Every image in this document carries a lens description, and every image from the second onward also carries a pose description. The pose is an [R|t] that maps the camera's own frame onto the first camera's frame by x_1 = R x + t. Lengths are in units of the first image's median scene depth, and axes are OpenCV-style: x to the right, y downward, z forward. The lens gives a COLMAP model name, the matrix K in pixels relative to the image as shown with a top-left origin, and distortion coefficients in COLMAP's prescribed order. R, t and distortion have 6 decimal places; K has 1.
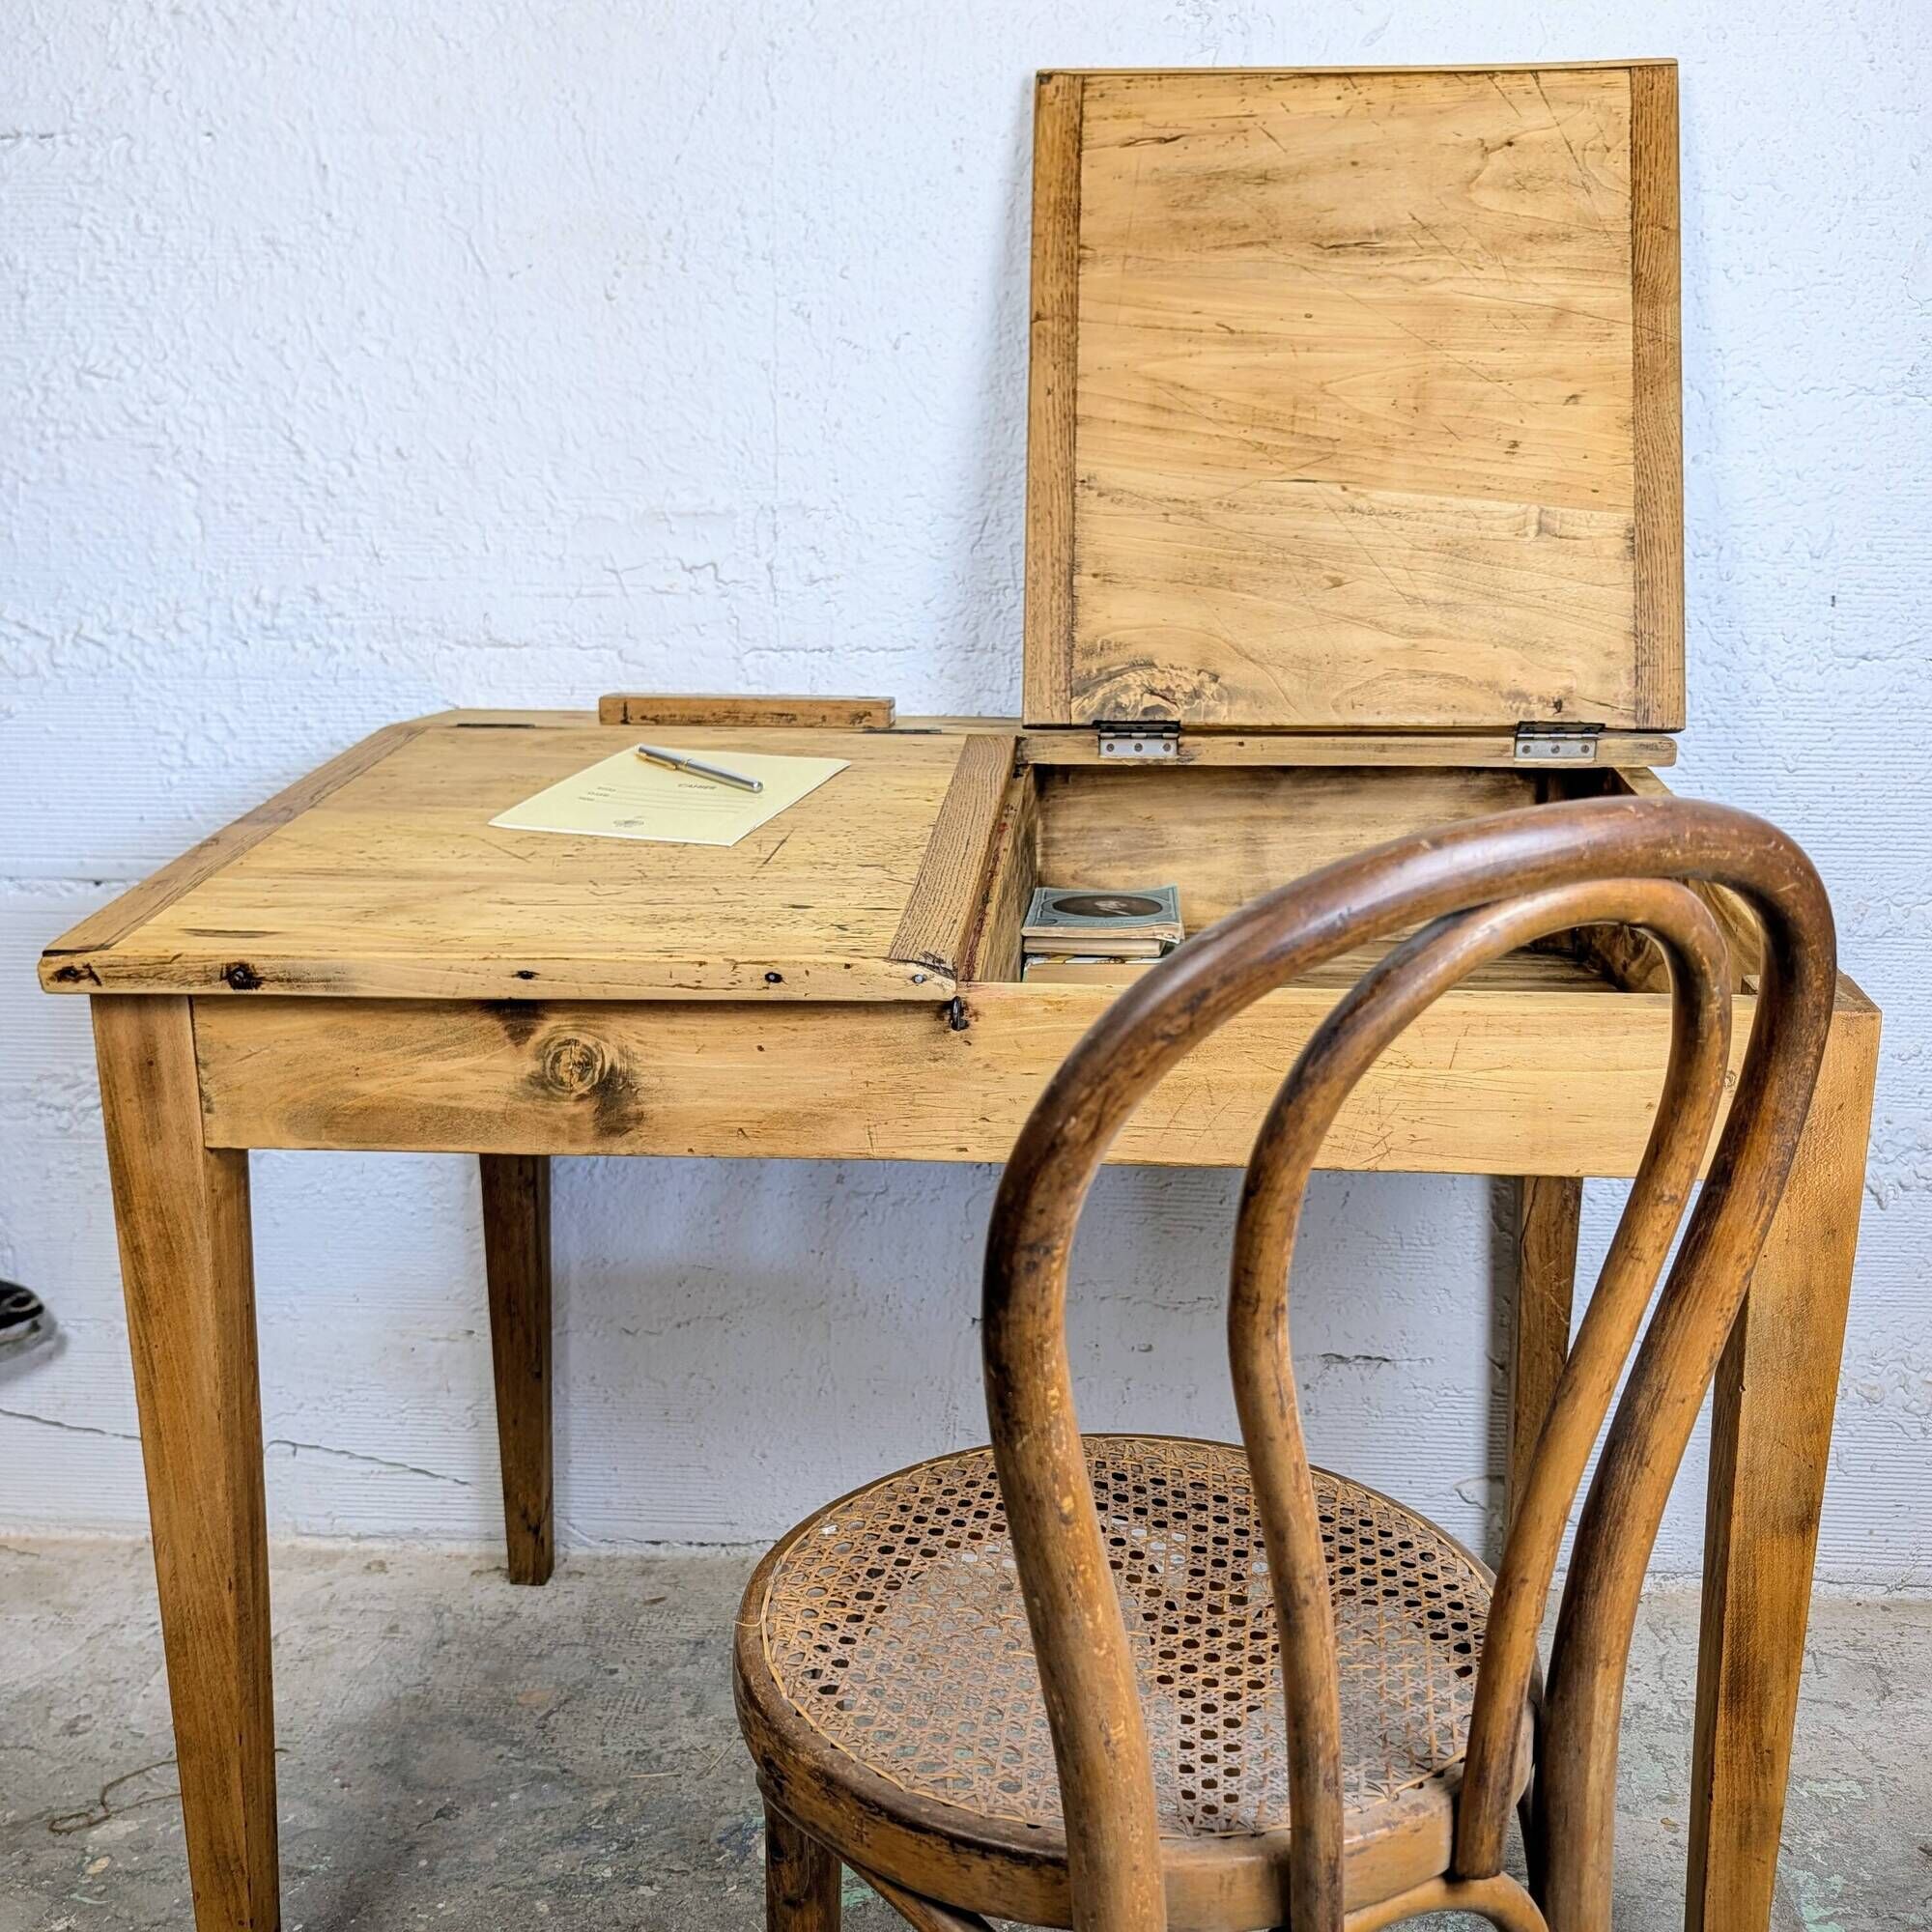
lens RADIAL K [[1901.9, 0, 1012.0], [0, 1901.9, 1034.6], [0, 0, 1]] dist [-0.000143, 0.007587]
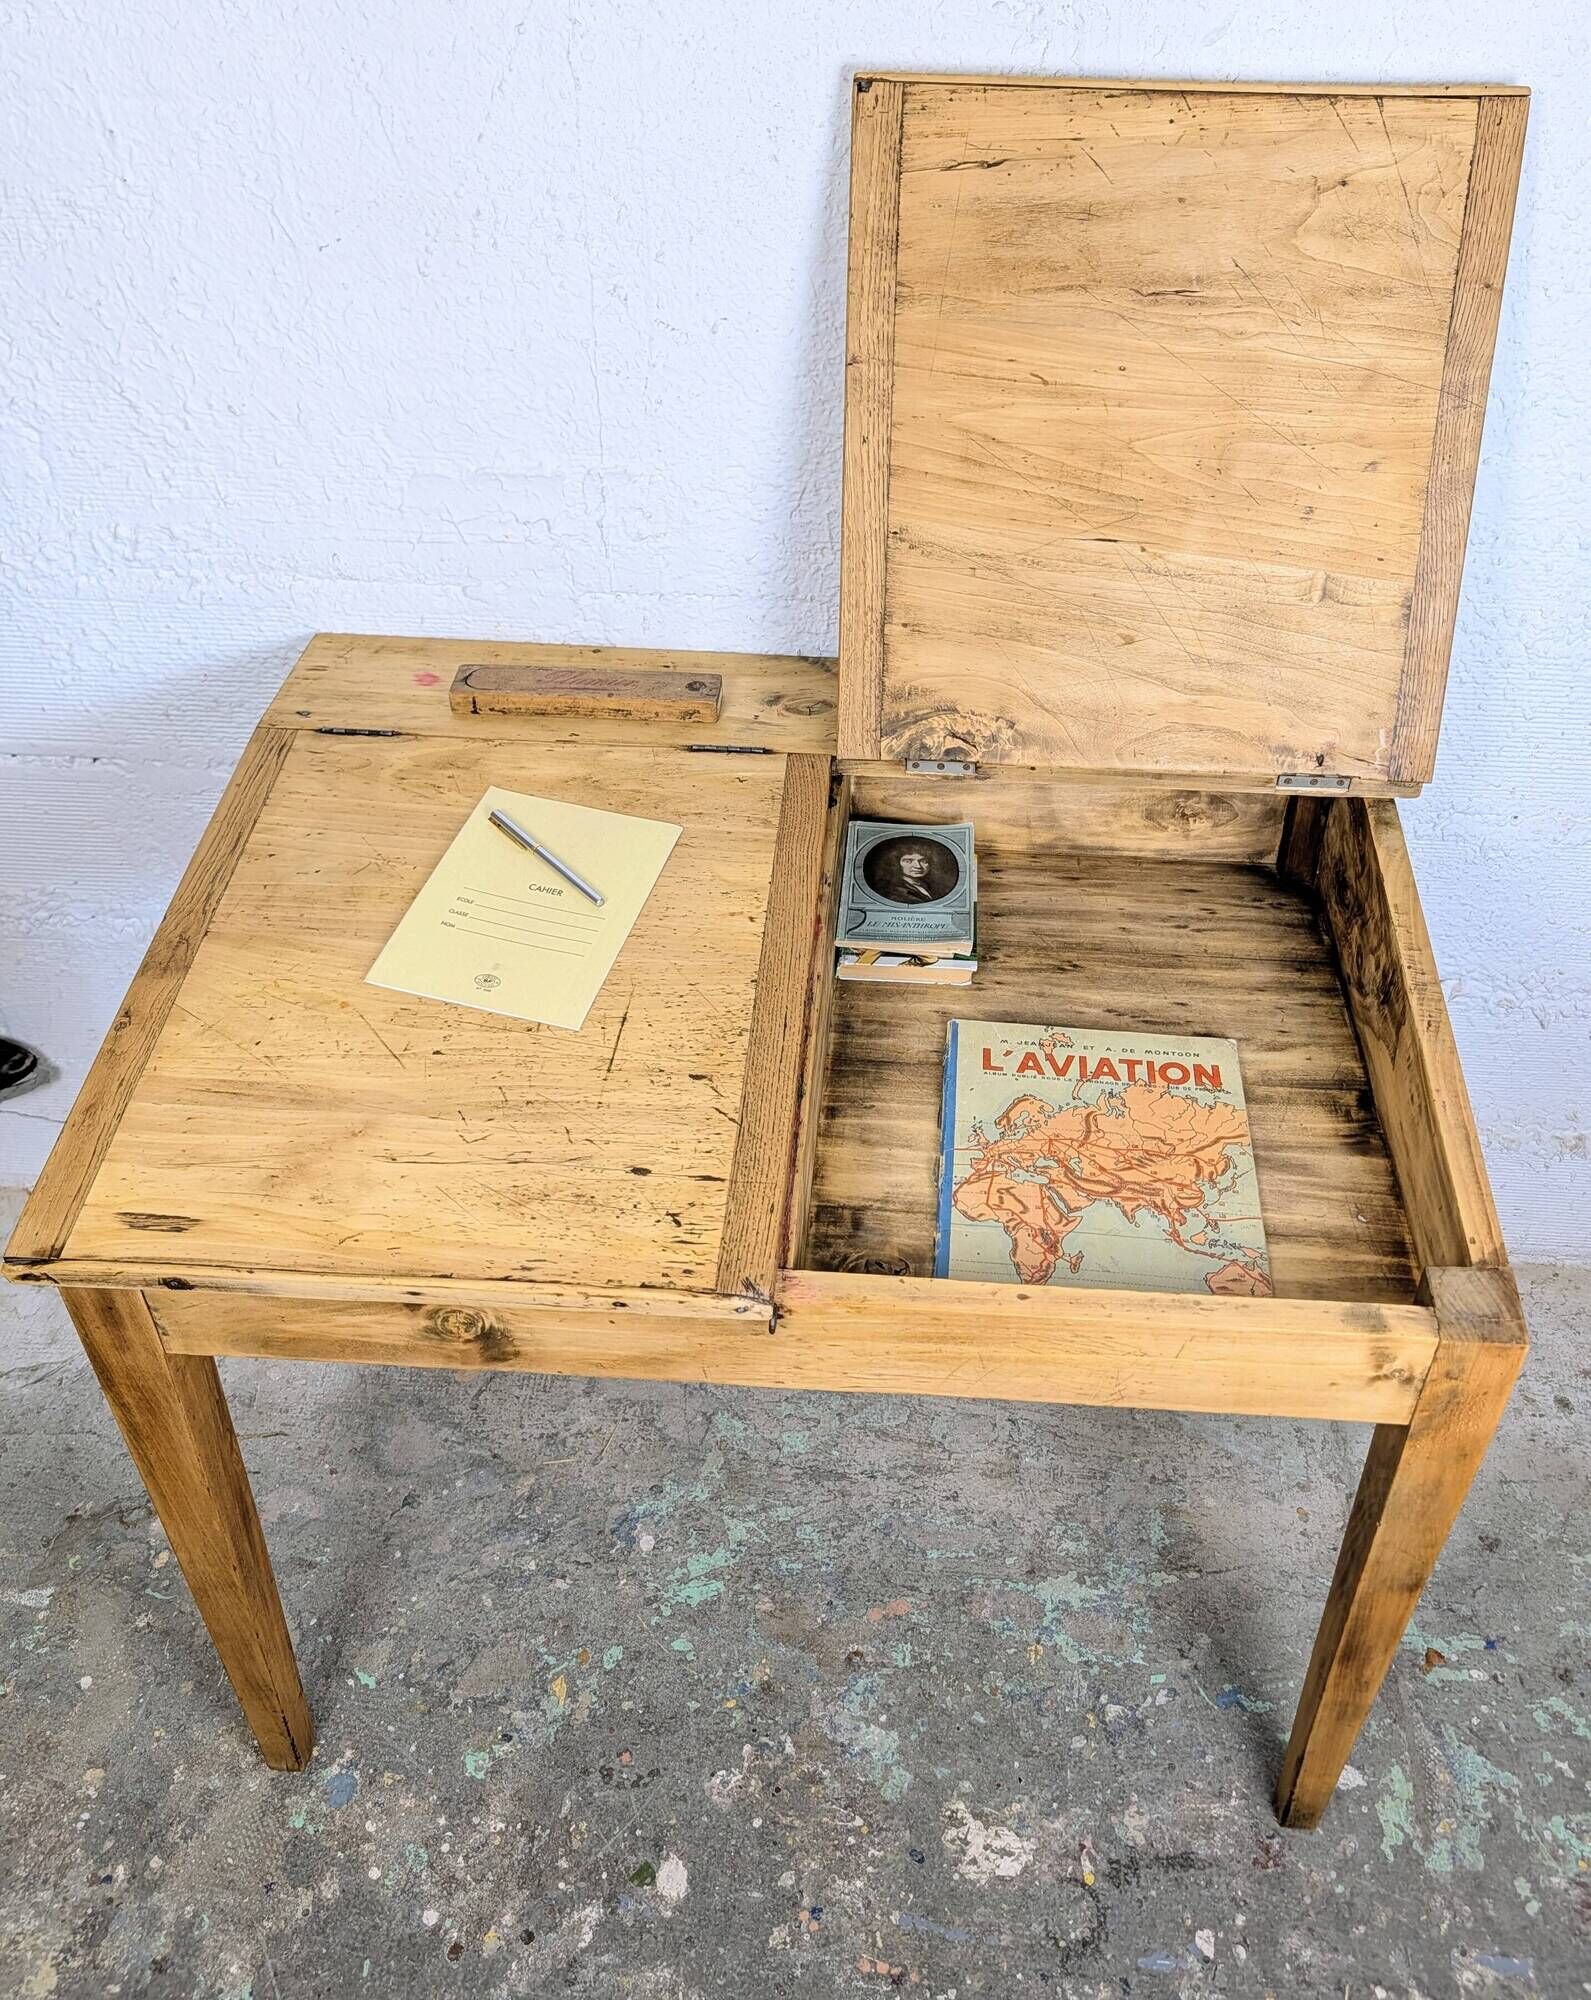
lens RADIAL K [[1602.3, 0, 859.6], [0, 1602.3, 853.6], [0, 0, 1]] dist [0.011284, -0.007235]
pose [[0.999908, 0.005808, 0.012234, 0.007867], [-0.010119, 0.920797, 0.389910, -0.471600], [-0.009001, -0.389998, 0.920772, 0.118632]]
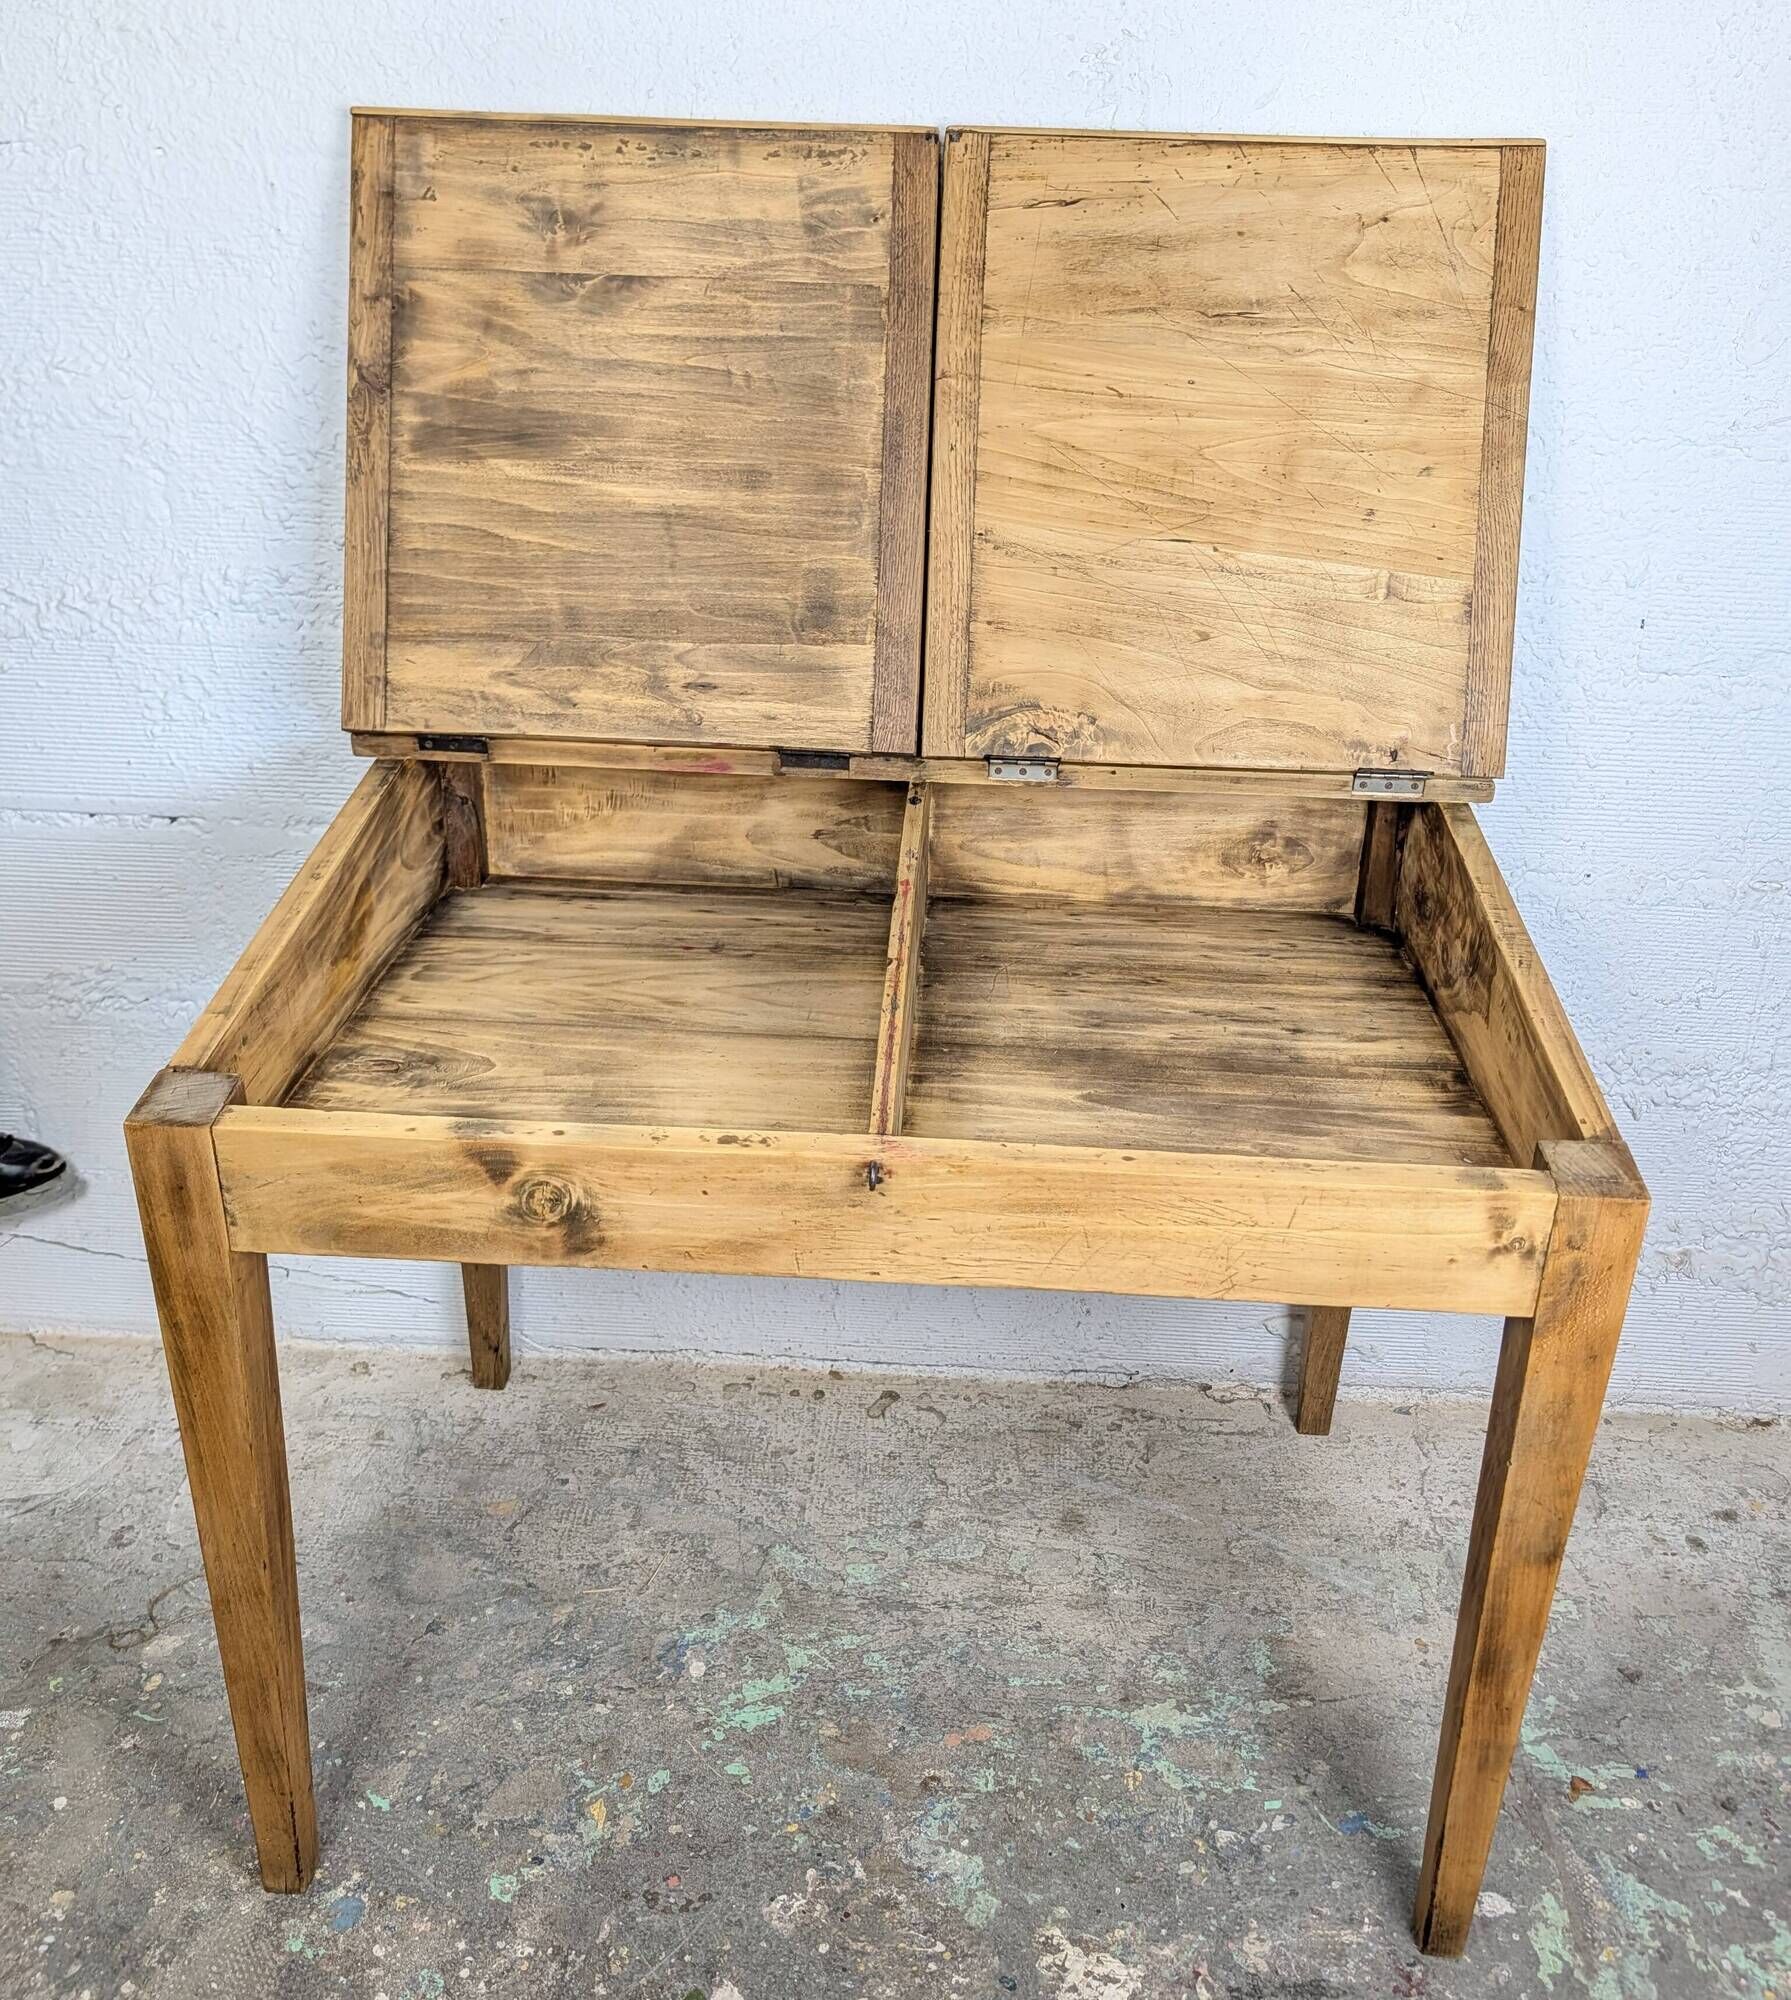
lens RADIAL K [[1679.2, 0, 911.2], [0, 1679.2, 894.6], [0, 0, 1]] dist [0.013691, -0.009537]
pose [[0.999596, 0.015910, 0.023563, -0.022813], [-0.019674, 0.985375, 0.169261, -0.248546], [-0.020526, -0.169656, 0.985290, 0.002176]]
